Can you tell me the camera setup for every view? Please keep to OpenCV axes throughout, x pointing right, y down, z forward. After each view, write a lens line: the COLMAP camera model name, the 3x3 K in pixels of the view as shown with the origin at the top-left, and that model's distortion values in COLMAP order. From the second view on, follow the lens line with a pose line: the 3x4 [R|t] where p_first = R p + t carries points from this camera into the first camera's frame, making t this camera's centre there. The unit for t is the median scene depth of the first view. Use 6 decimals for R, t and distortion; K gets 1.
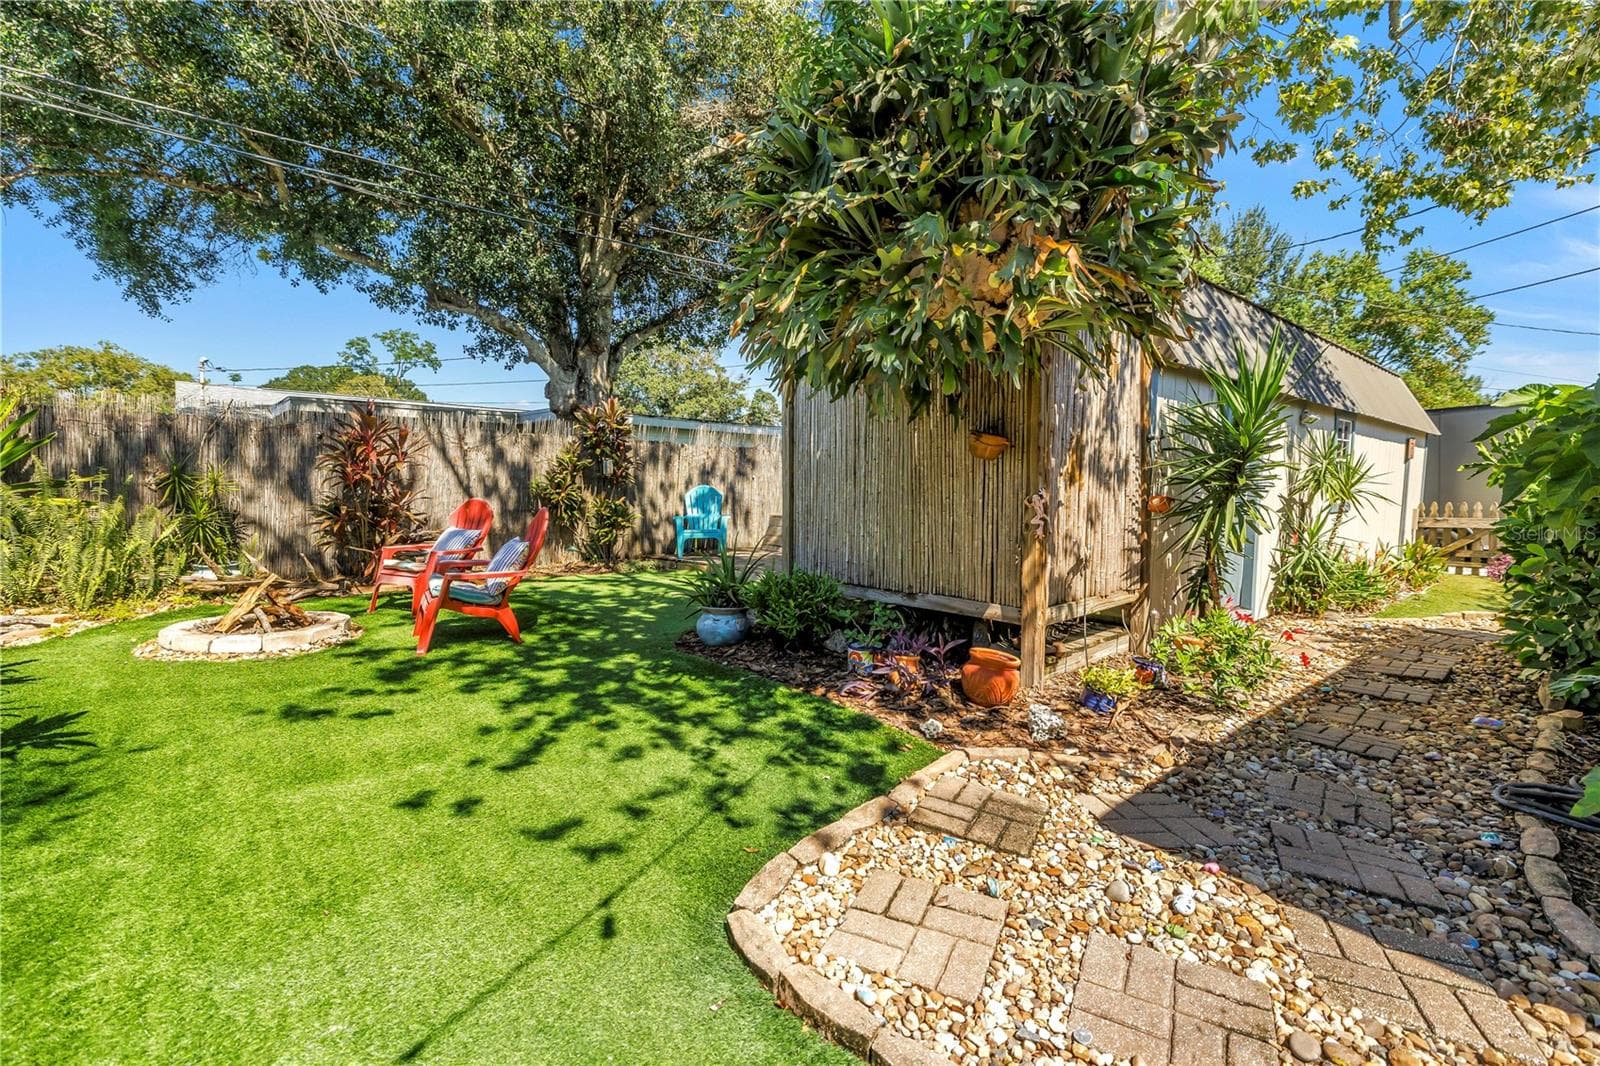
lens RADIAL K [[676.6, 0, 809.5], [0, 676.6, 524.3], [0, 0, 1]] dist [-0.002669, 0.001640]
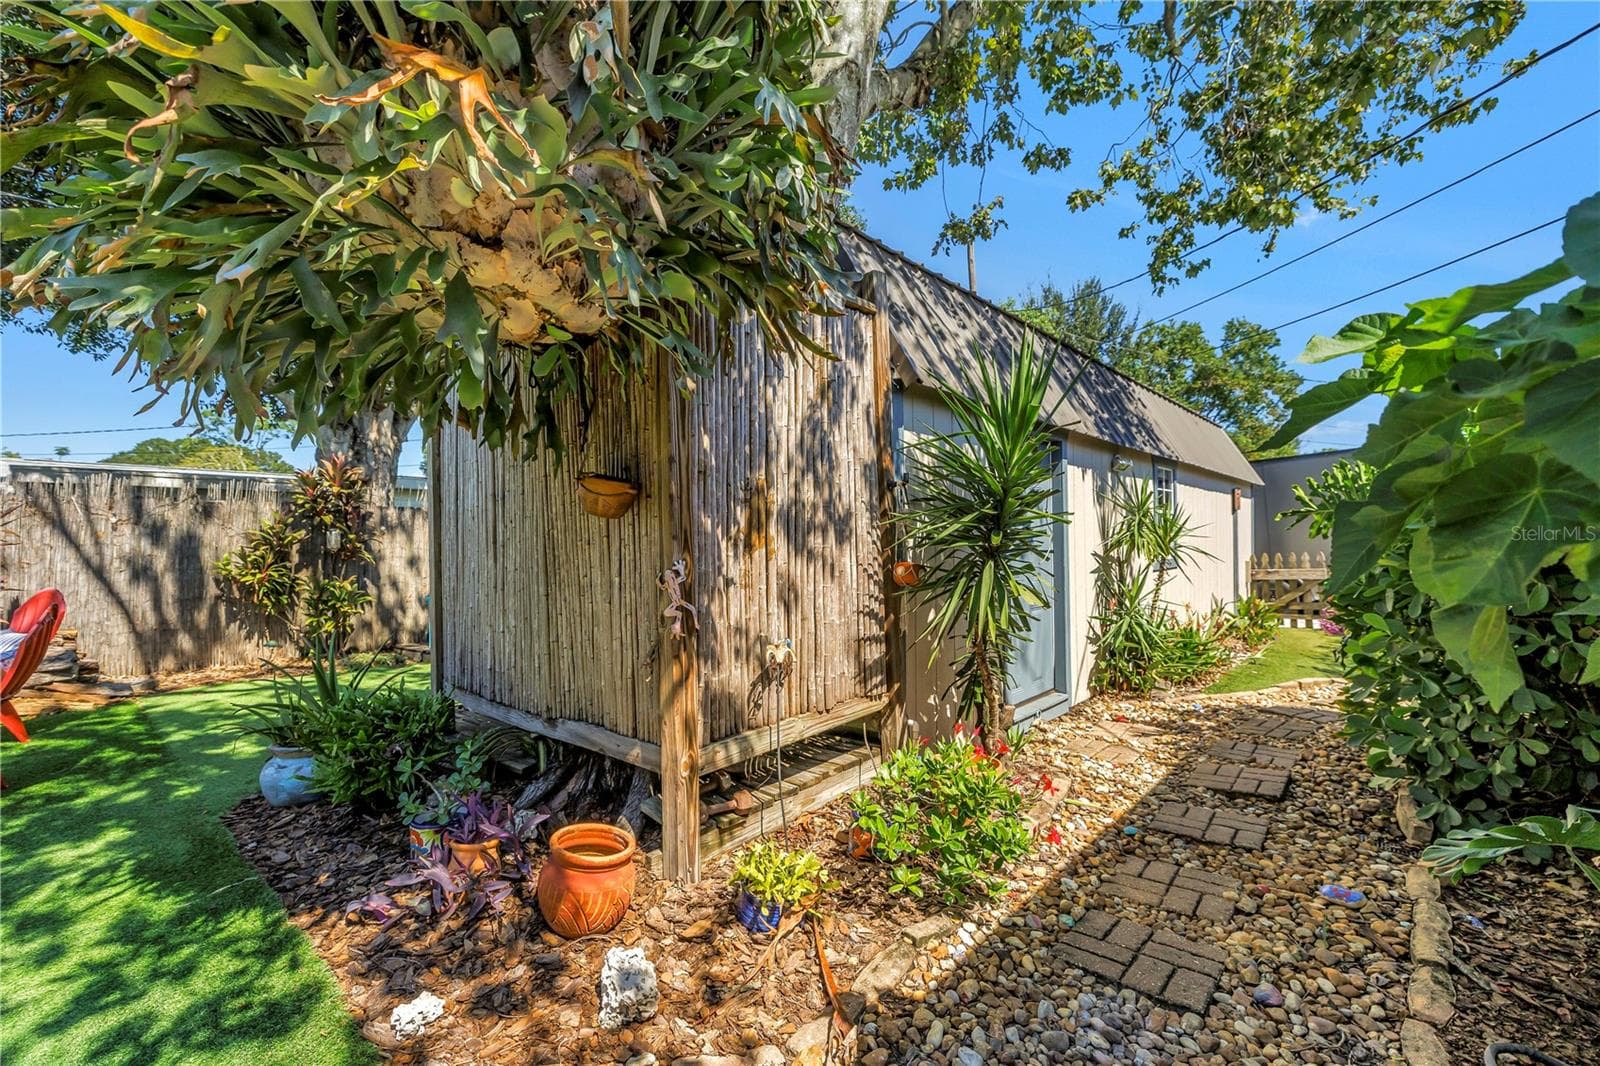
lens RADIAL K [[676.6, 0, 775.6], [0, 676.6, 534.2], [0, 0, 1]] dist [-0.002669, 0.001640]
pose [[0.993182, -0.024269, 0.114020, 0.264133], [0.033367, 0.996350, -0.078574, -0.017830], [-0.111697, 0.081843, 0.990366, 0.258278]]
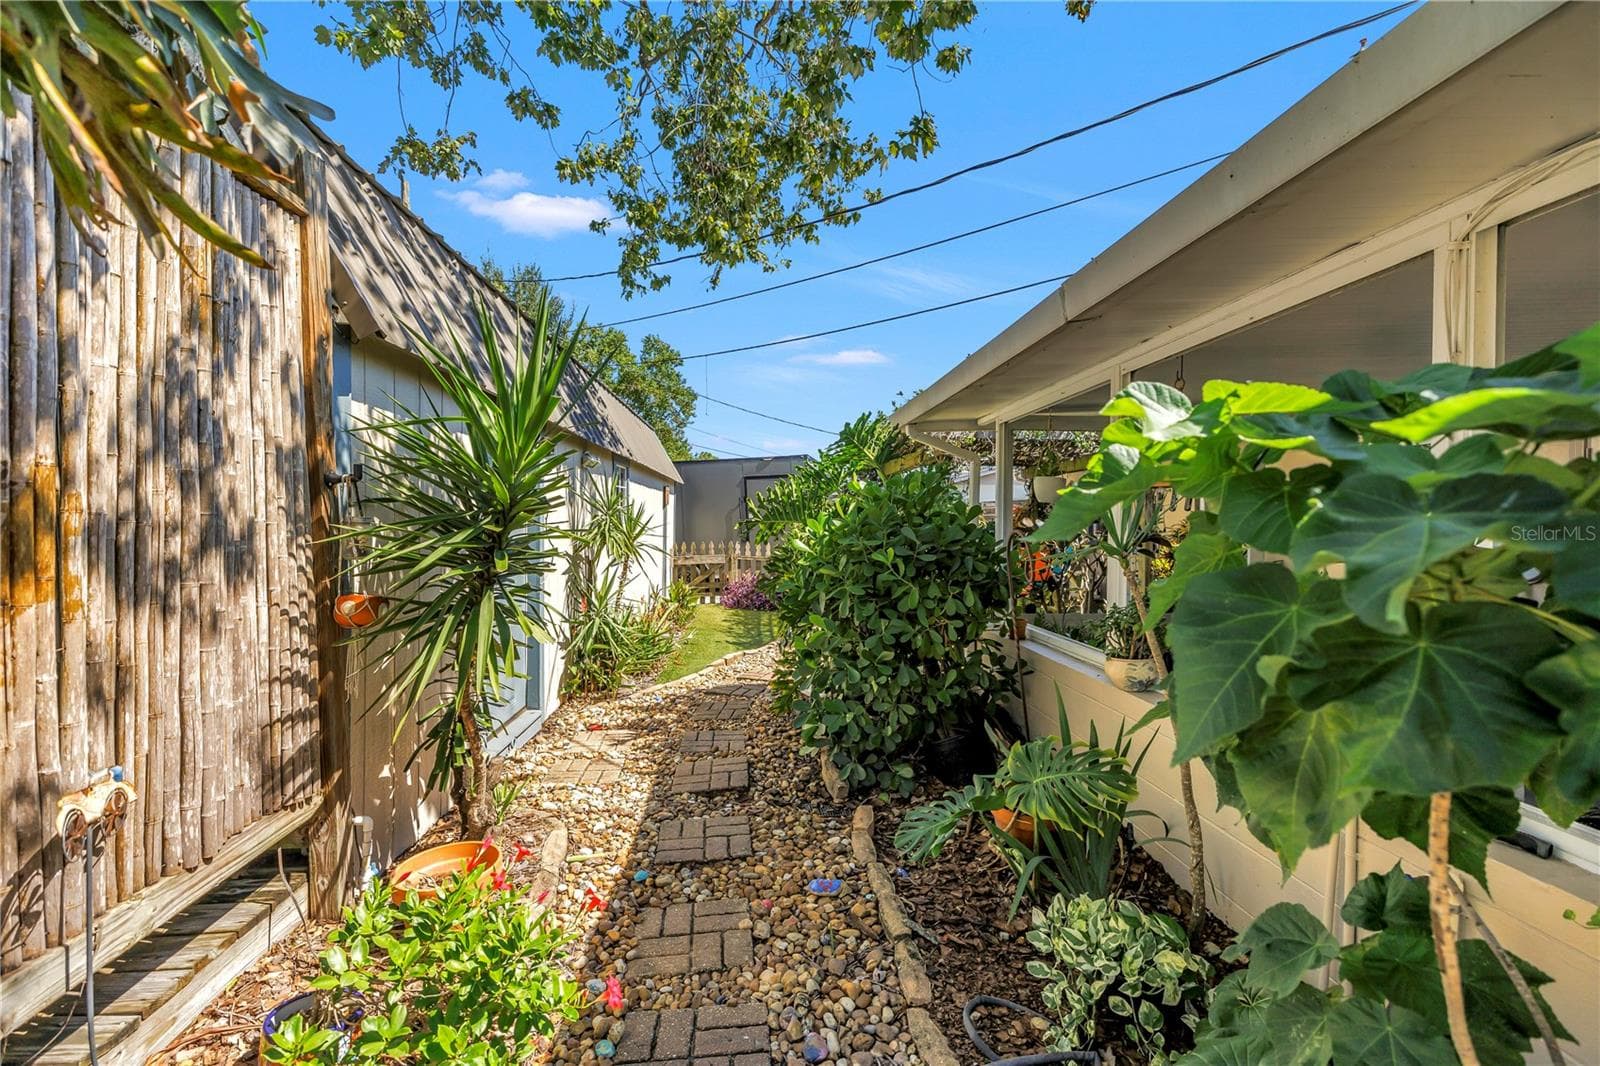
lens RADIAL K [[676.6, 0, 790.4], [0, 676.6, 528.7], [0, 0, 1]] dist [-0.002669, 0.001640]
pose [[0.600618, -0.022232, 0.799227, 0.278021], [0.060983, 0.997975, -0.018069, -0.056067], [-0.797207, 0.059592, 0.600758, 0.389950]]
